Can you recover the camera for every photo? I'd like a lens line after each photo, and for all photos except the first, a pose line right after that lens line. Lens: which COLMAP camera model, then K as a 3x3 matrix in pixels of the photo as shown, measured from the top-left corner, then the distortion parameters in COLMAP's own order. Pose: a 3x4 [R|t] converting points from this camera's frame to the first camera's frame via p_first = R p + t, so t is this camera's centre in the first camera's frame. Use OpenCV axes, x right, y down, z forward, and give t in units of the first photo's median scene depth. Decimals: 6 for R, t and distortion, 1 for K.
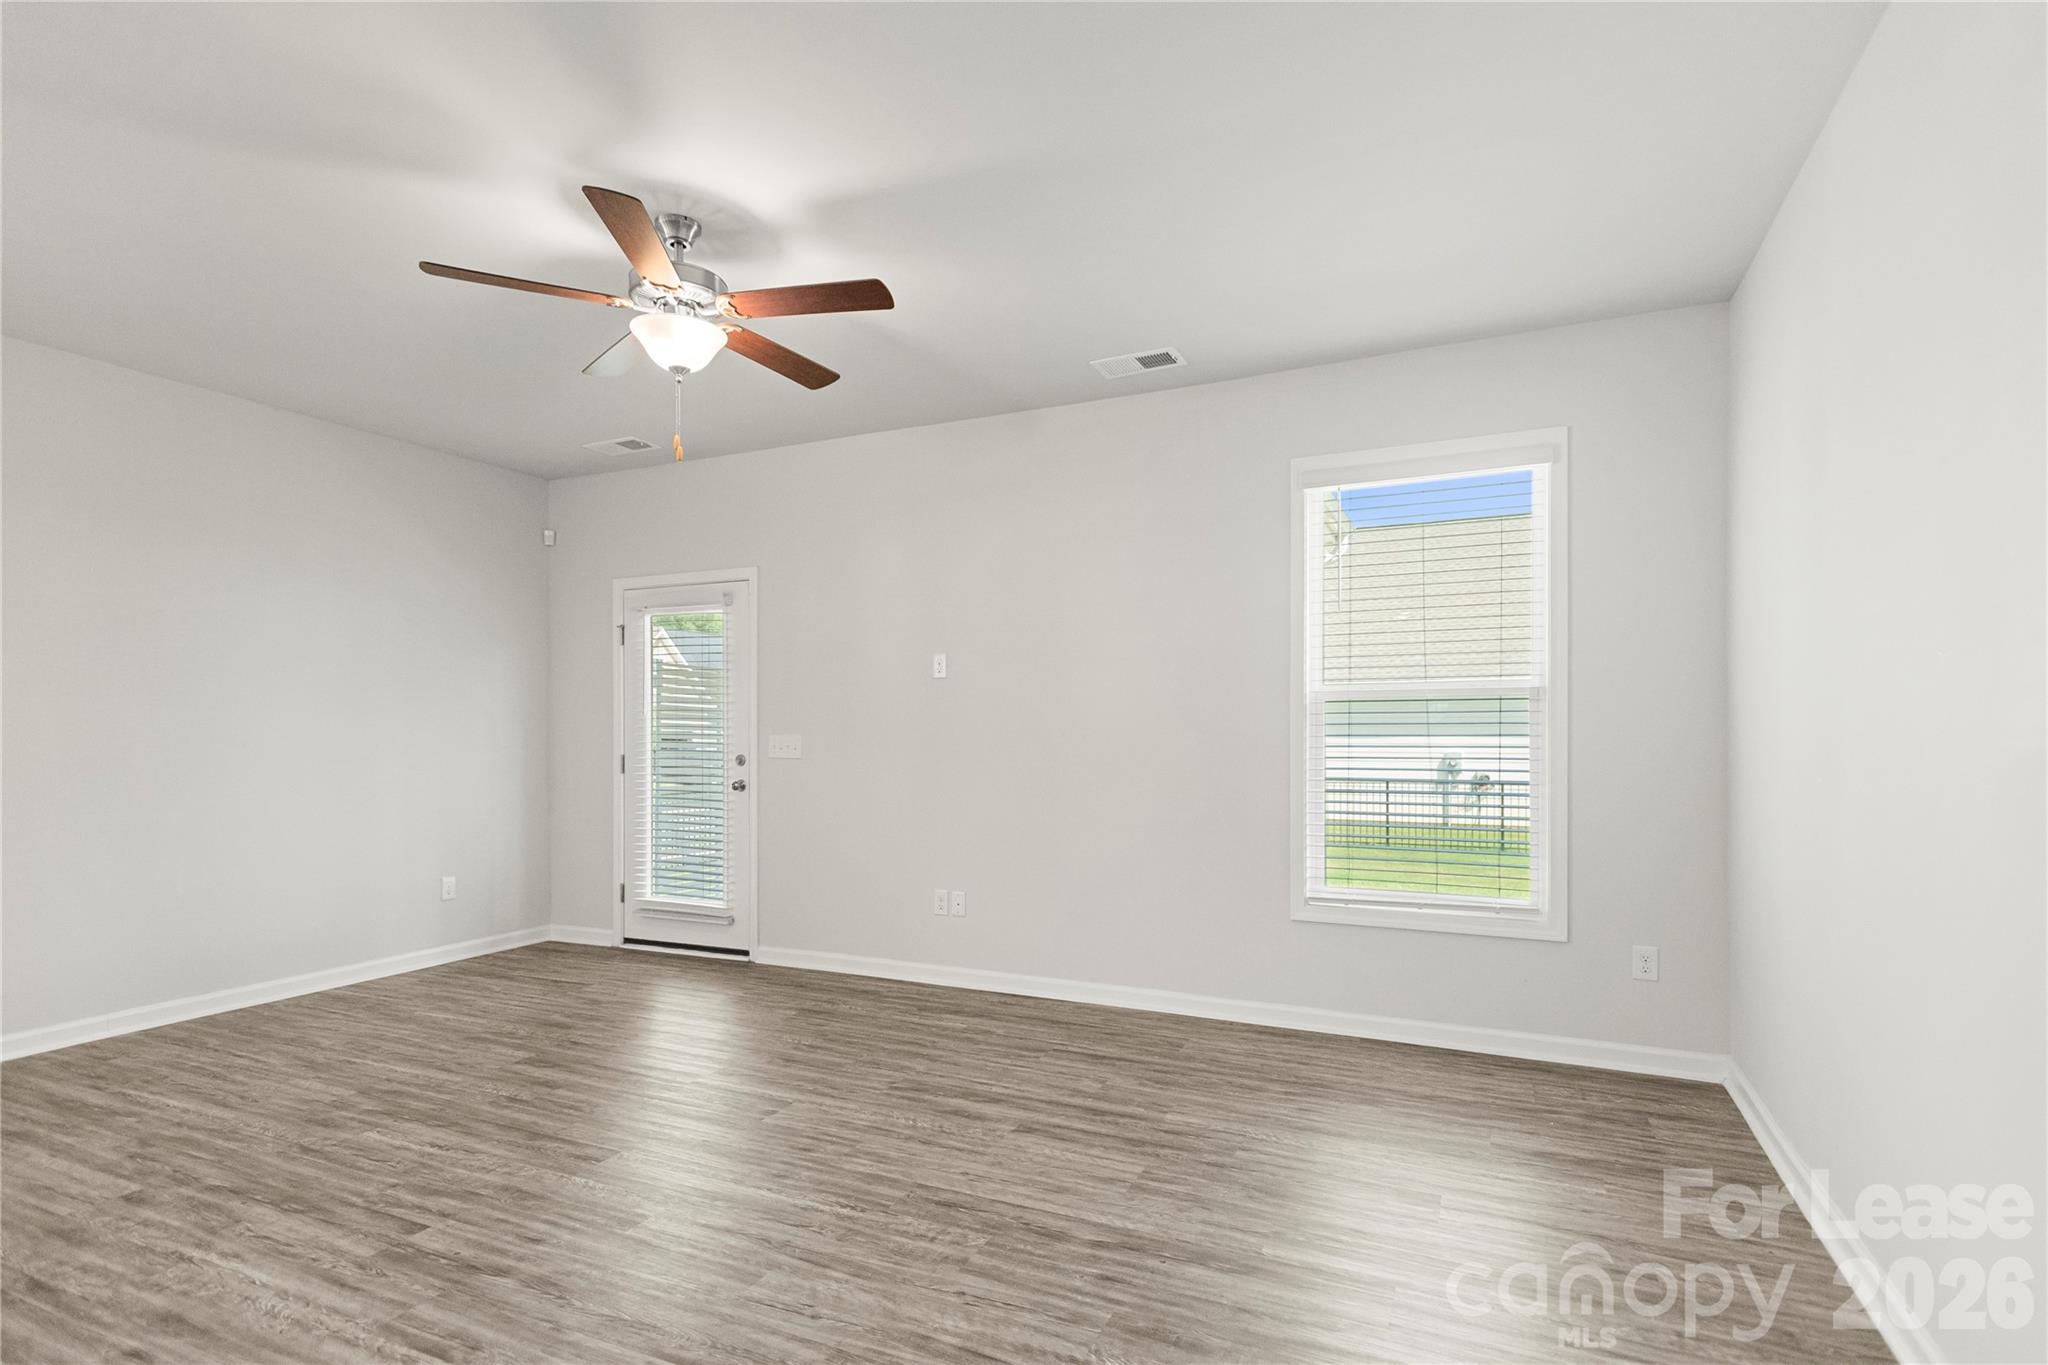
lens RADIAL K [[1016.6, 0, 1030.7], [0, 1016.6, 730.8], [0, 0, 1]] dist [0.014594, -0.001029]
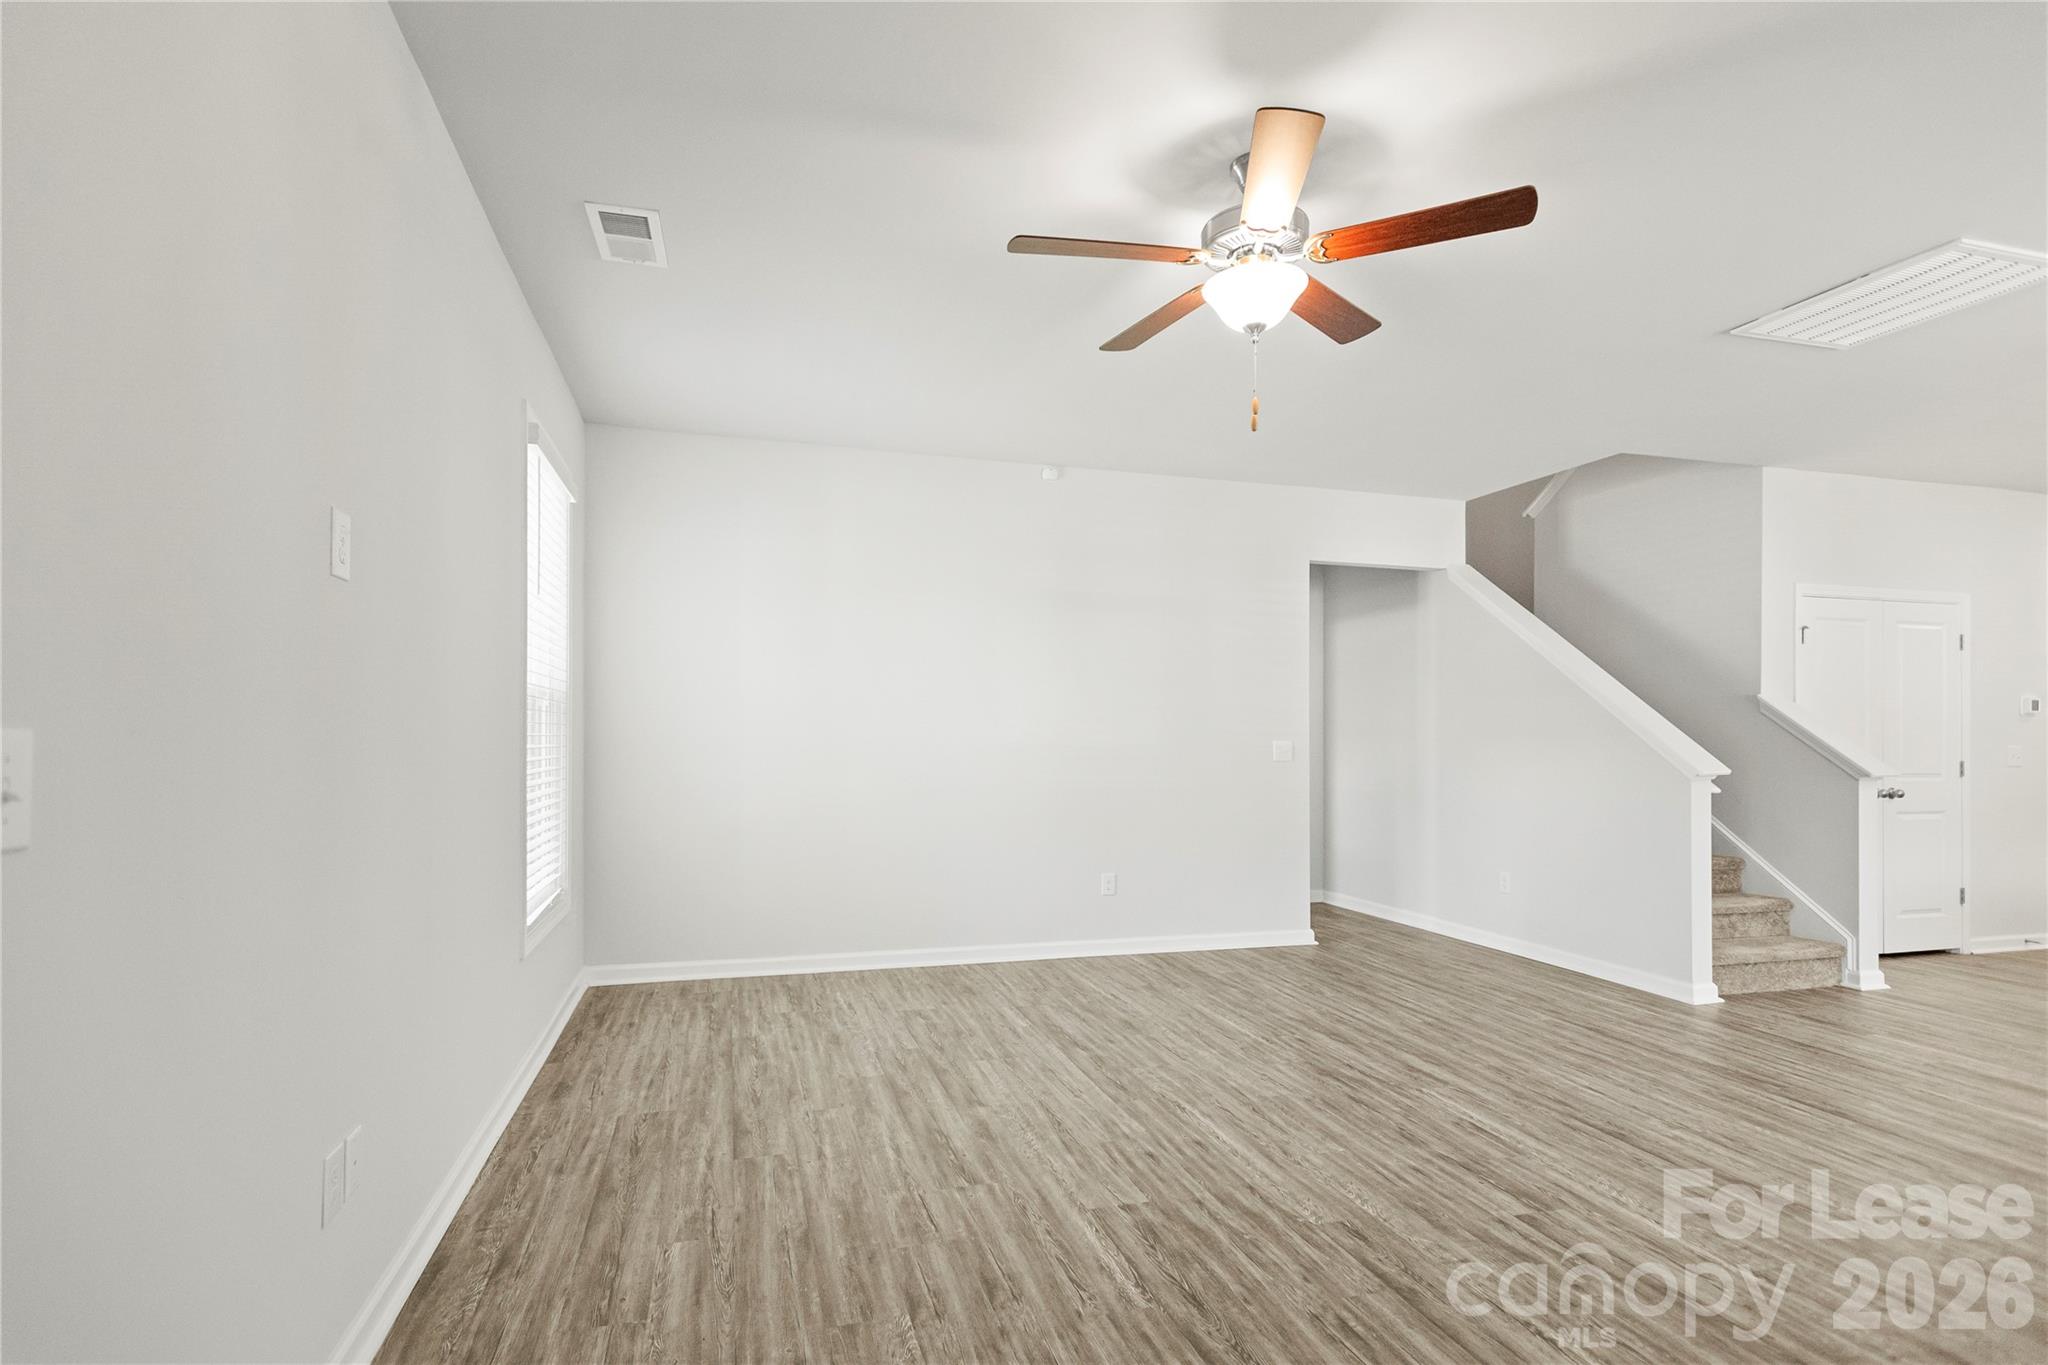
lens RADIAL K [[989.7, 0, 1025.3], [0, 989.7, 740.1], [0, 0, 1]] dist [0.021117, -0.000502]
pose [[-0.657409, -0.005651, 0.753513, -0.694701], [-0.007187, 0.999973, 0.001229, 0.005802], [-0.753499, -0.004607, -0.657432, 1.387775]]
